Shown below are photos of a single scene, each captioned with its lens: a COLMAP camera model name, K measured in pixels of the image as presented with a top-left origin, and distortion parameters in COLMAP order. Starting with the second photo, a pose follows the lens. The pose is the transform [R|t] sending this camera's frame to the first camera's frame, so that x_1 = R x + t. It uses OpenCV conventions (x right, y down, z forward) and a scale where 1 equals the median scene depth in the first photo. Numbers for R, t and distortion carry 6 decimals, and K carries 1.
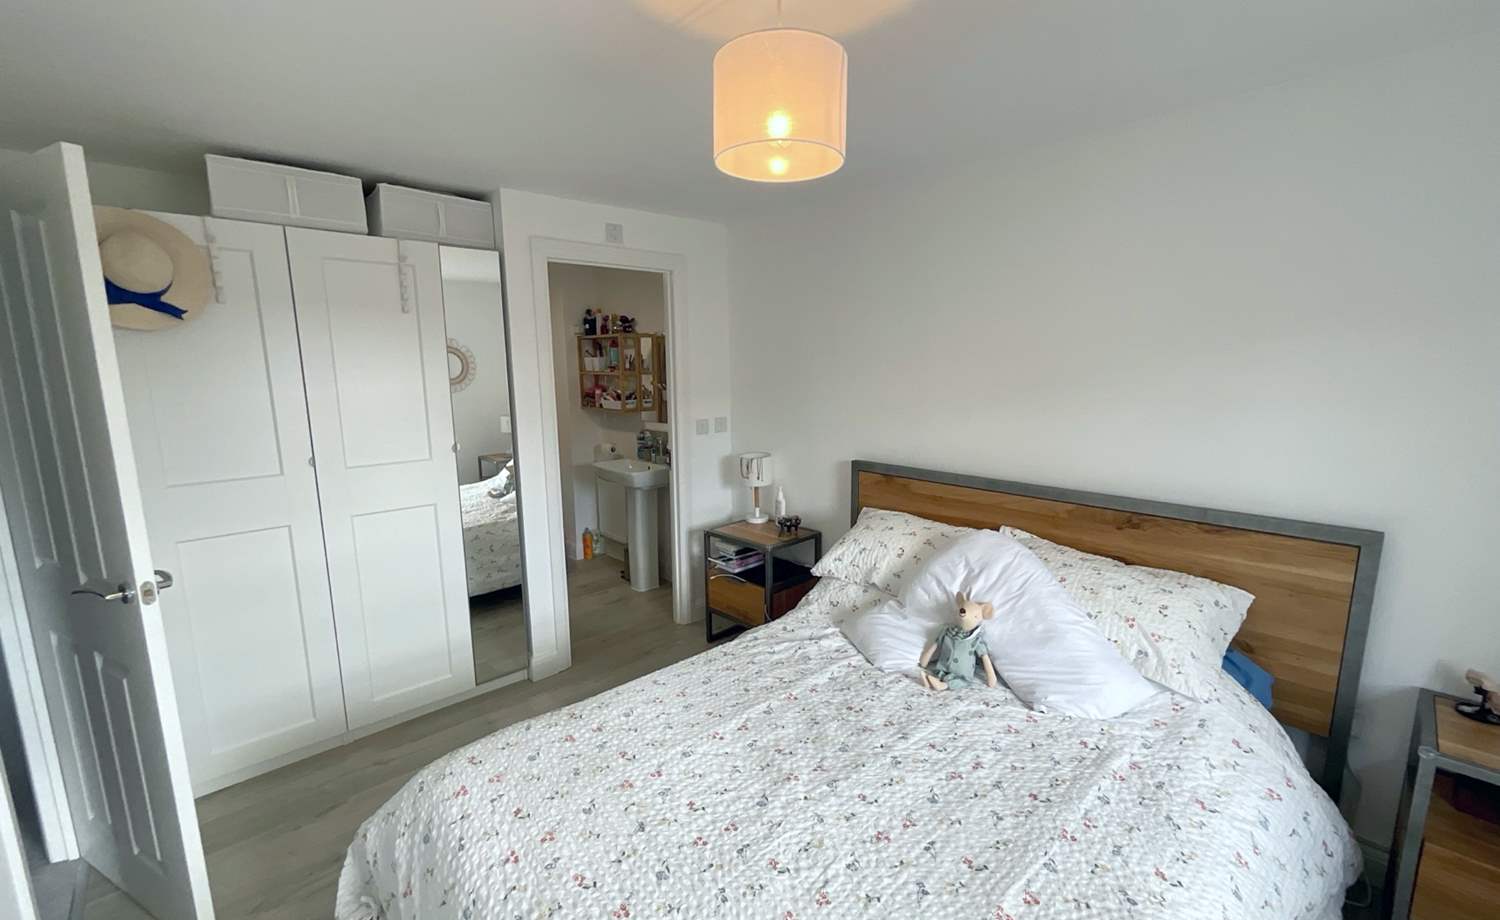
lens RADIAL K [[612.4, 0, 751.2], [0, 612.4, 456.1], [0, 0, 1]] dist [-0.001144, 0.002275]
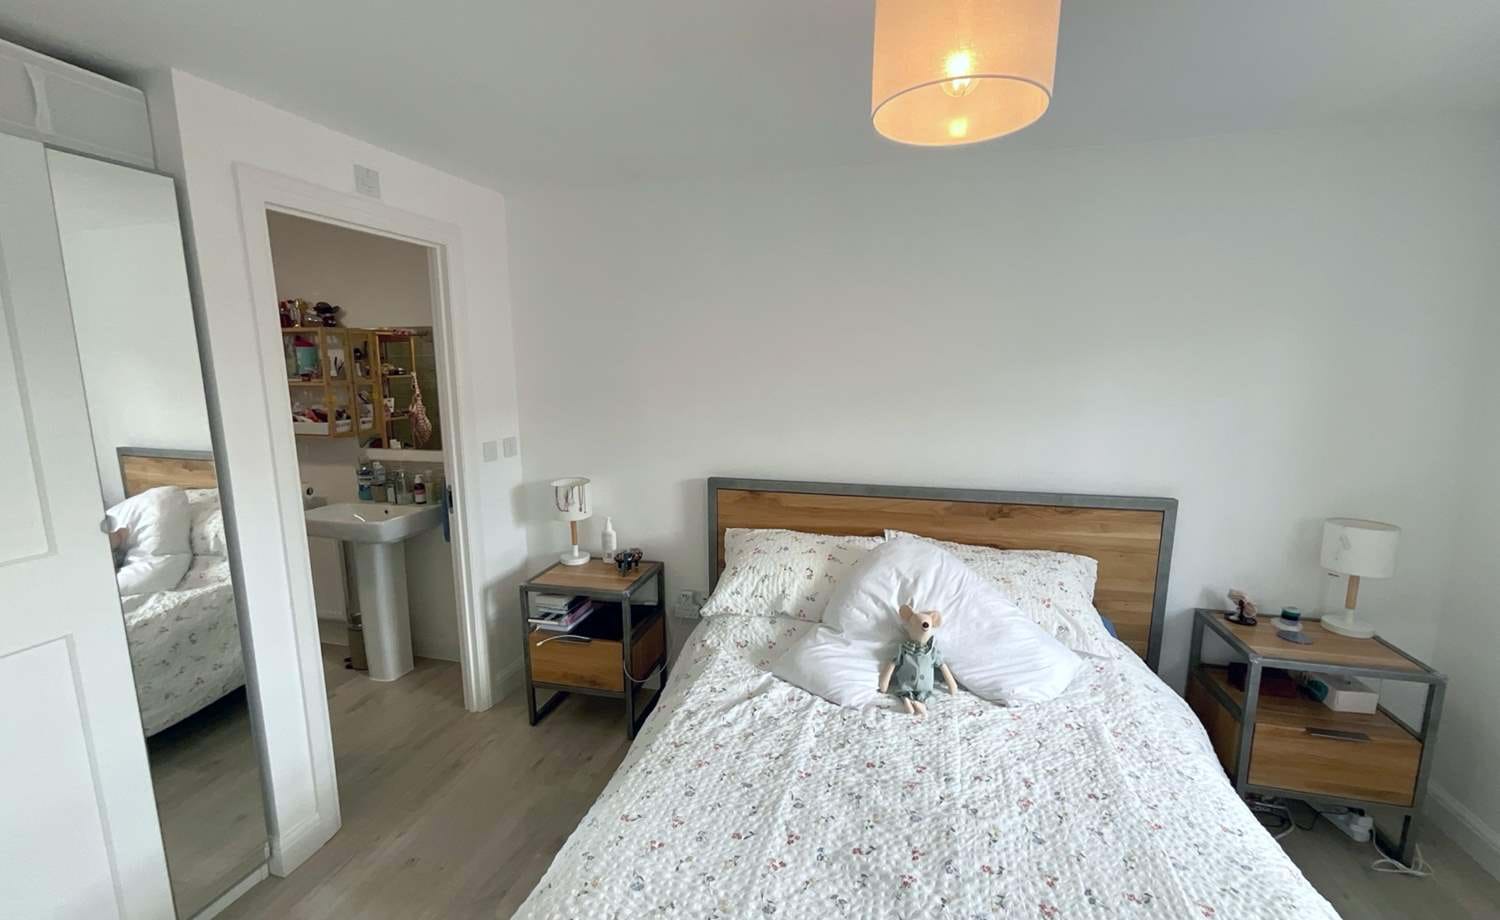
lens RADIAL K [[612.4, 0, 749.8], [0, 612.4, 456.5], [0, 0, 1]] dist [-0.001144, 0.002275]
pose [[0.845880, -0.074952, 0.528080, -0.356510], [0.078390, 0.996796, 0.015913, -0.047922], [-0.527581, 0.027936, 0.849045, 0.287923]]
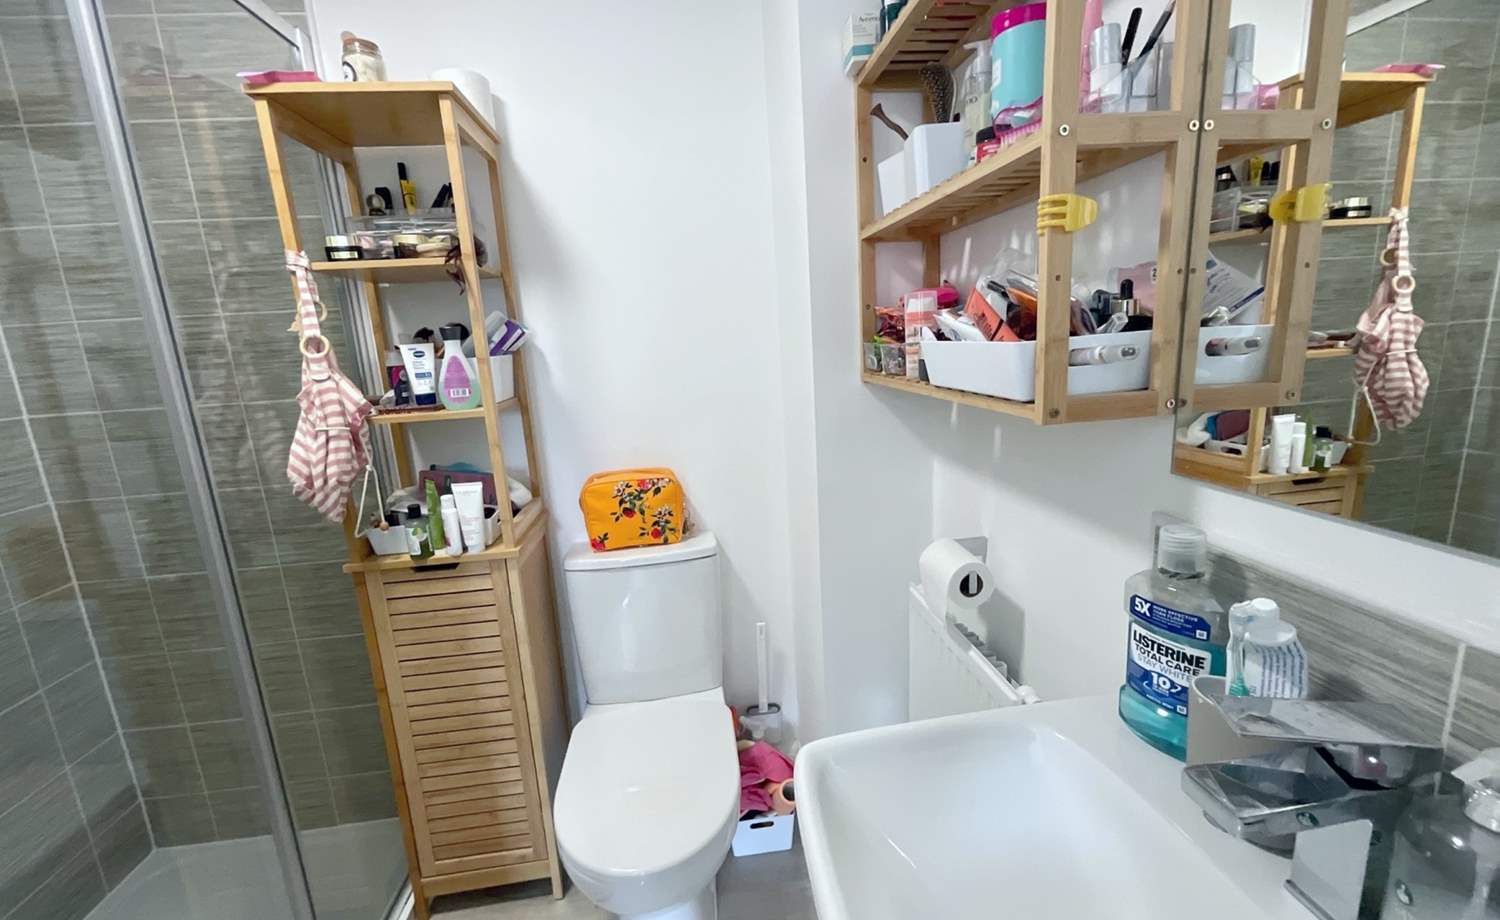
lens RADIAL K [[612.4, 0, 751.7], [0, 612.4, 455.2], [0, 0, 1]] dist [-0.001144, 0.002275]
pose [[0.810705, 0.082404, -0.579627, -0.364201], [-0.046694, 0.995992, 0.076288, -0.143367], [0.583590, -0.034782, 0.811303, 1.699767]]
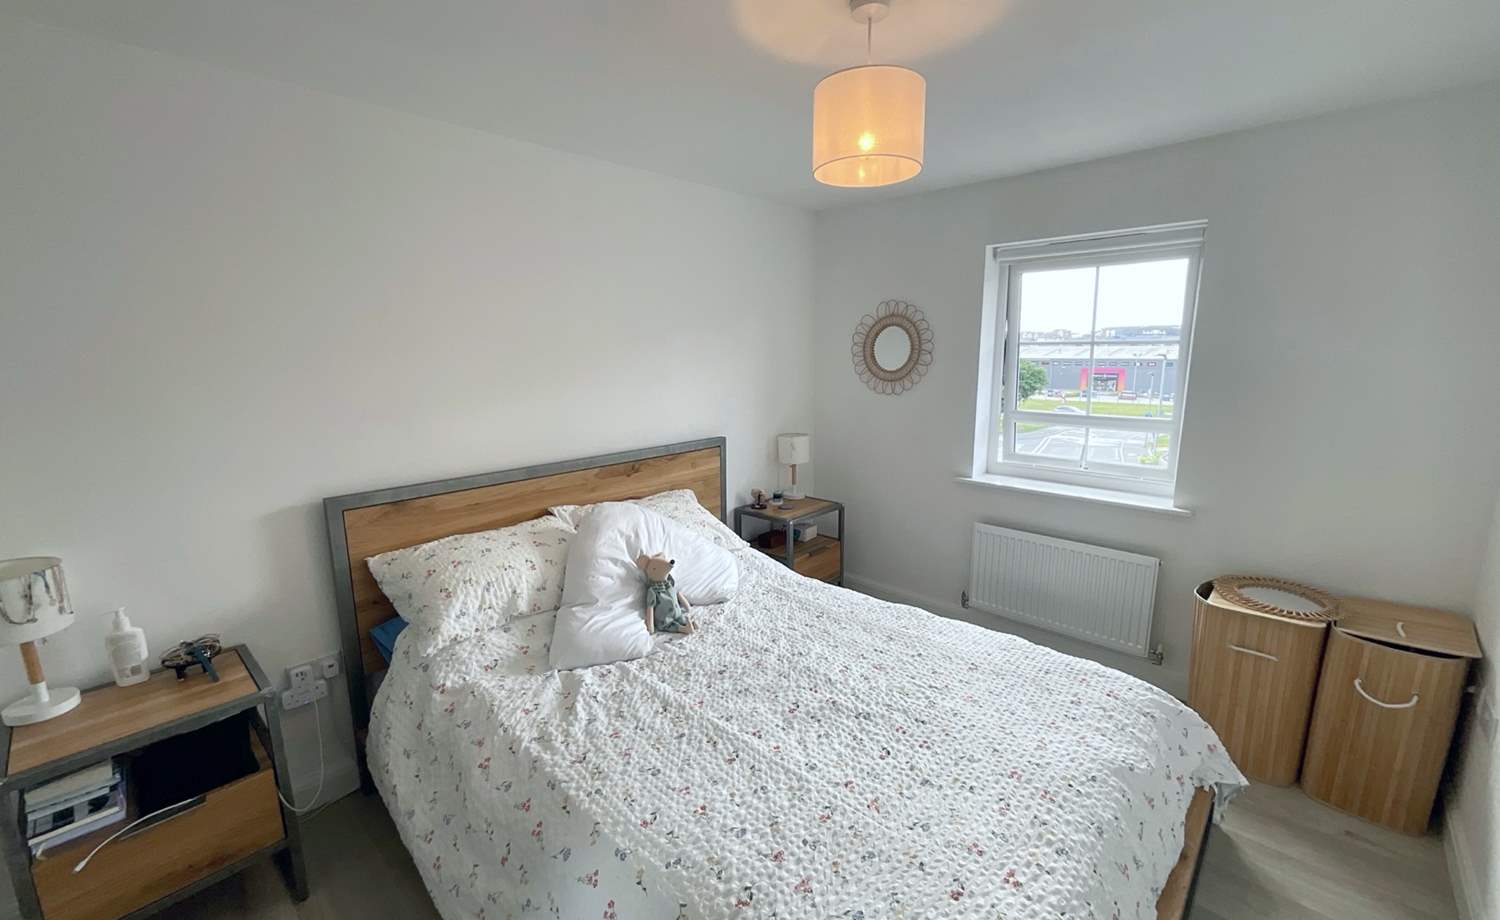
lens RADIAL K [[612.4, 0, 749.2], [0, 612.4, 461.9], [0, 0, 1]] dist [-0.001144, 0.002275]
pose [[-0.059270, -0.174040, 0.982953, -0.701414], [0.168466, 0.968817, 0.181695, -0.105448], [-0.983924, 0.176363, -0.028102, 0.790207]]
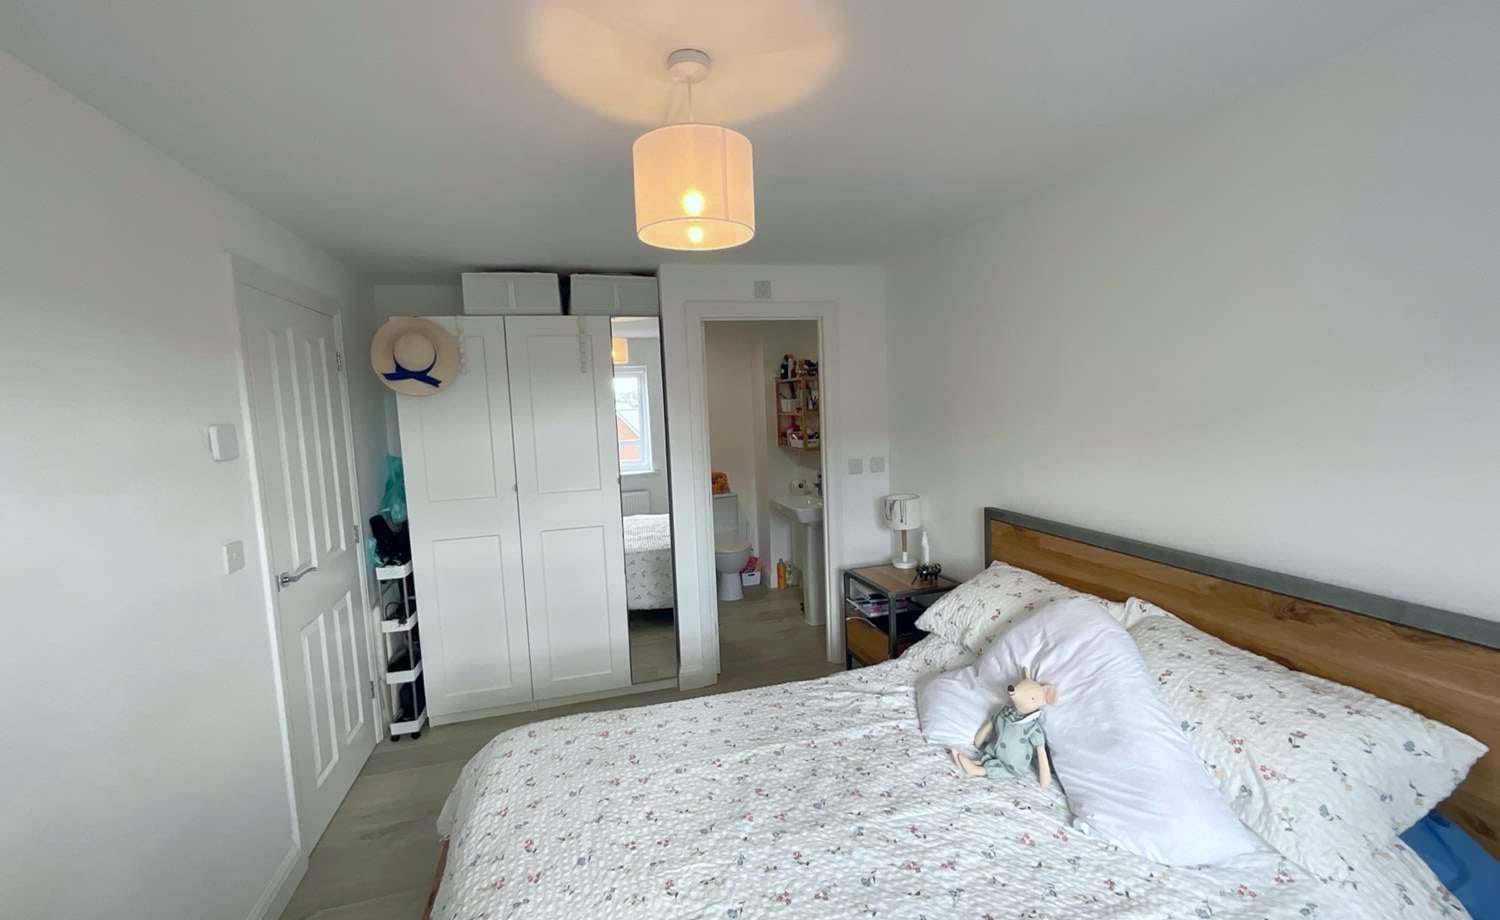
lens RADIAL K [[612.4, 0, 748.8], [0, 612.4, 456.5], [0, 0, 1]] dist [-0.001144, 0.002275]
pose [[0.890026, 0.011995, -0.455752, 0.373444], [-0.038088, 0.998116, -0.048110, -0.015602], [0.454316, 0.060177, 0.888805, 0.046013]]
